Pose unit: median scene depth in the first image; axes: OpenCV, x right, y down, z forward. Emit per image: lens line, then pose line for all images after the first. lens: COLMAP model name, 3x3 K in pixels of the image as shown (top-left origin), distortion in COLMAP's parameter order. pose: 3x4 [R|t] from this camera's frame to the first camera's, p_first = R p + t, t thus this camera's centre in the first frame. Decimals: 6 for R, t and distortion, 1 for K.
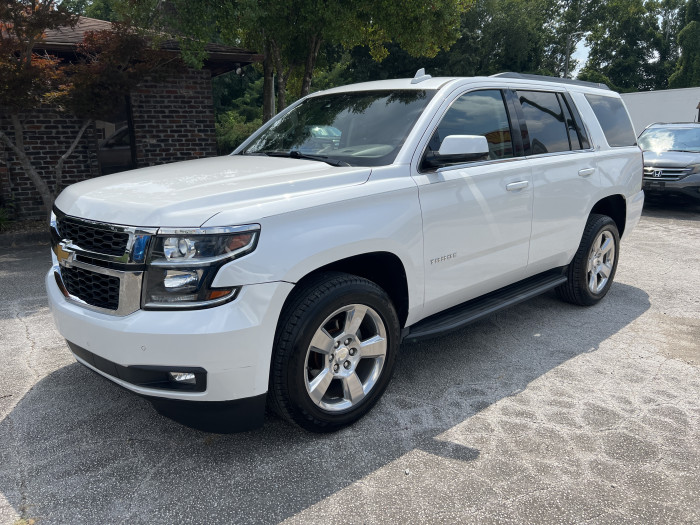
lens RADIAL K [[523.1, 0, 349.3], [0, 523.1, 263.7], [0, 0, 1]] dist [0.041839, -0.041292]
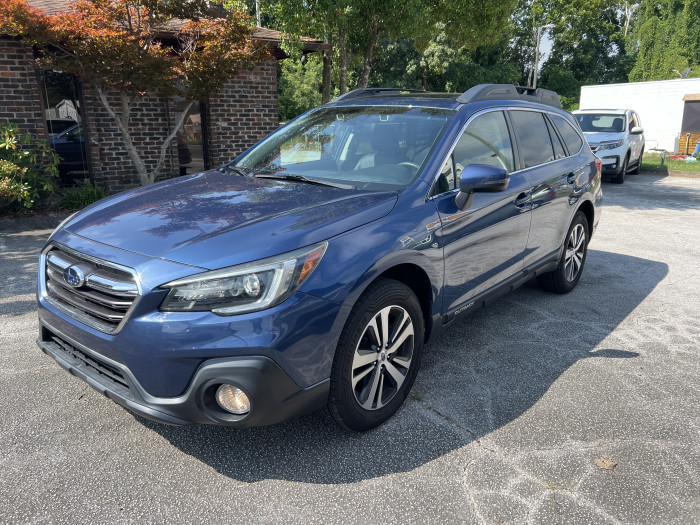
lens RADIAL K [[523.1, 0, 345.1], [0, 523.1, 262.7], [0, 0, 1]] dist [0.041839, -0.041292]
pose [[0.997703, -0.007038, 0.067379, -0.206832], [0.005768, 0.999802, 0.019025, 0.026863], [-0.067500, -0.018593, 0.997546, -0.075754]]
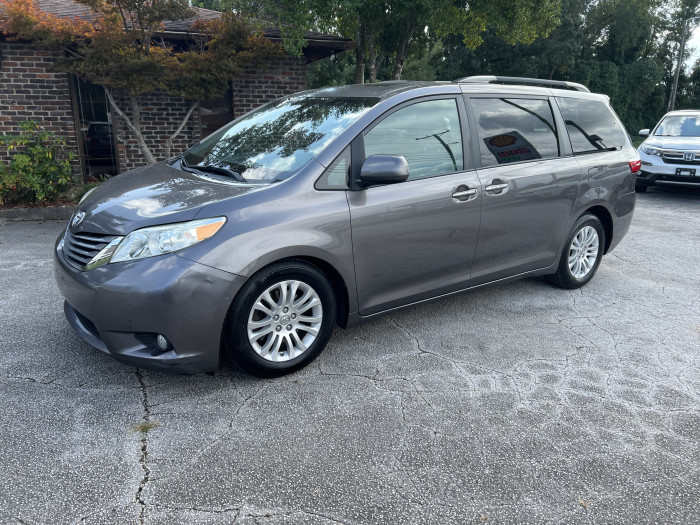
lens RADIAL K [[523.1, 0, 348.2], [0, 523.1, 267.6], [0, 0, 1]] dist [0.041839, -0.041292]
pose [[0.987000, 0.060706, -0.148817, -0.000480], [-0.056958, 0.997946, 0.029327, 0.014466], [0.150292, -0.020470, 0.988430, -0.027871]]
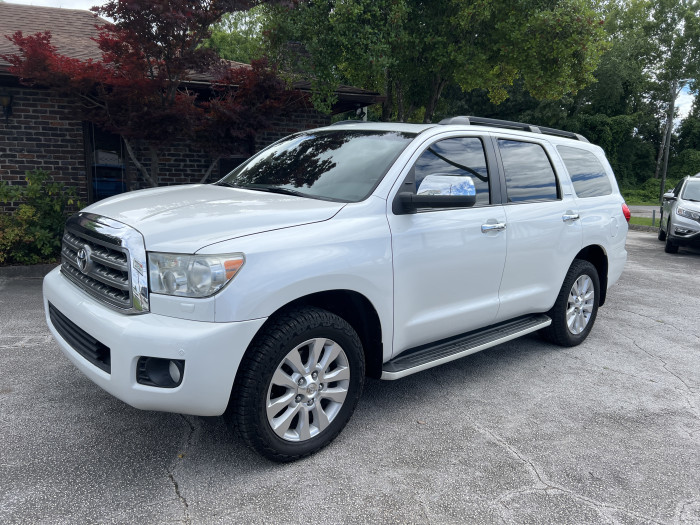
lens RADIAL K [[523.1, 0, 344.8], [0, 523.1, 263.0], [0, 0, 1]] dist [0.041839, -0.041292]
pose [[0.987718, 0.065395, -0.141906, -0.078518], [-0.075324, 0.994988, -0.065761, -0.013045], [0.136895, 0.075642, 0.987693, 0.036798]]
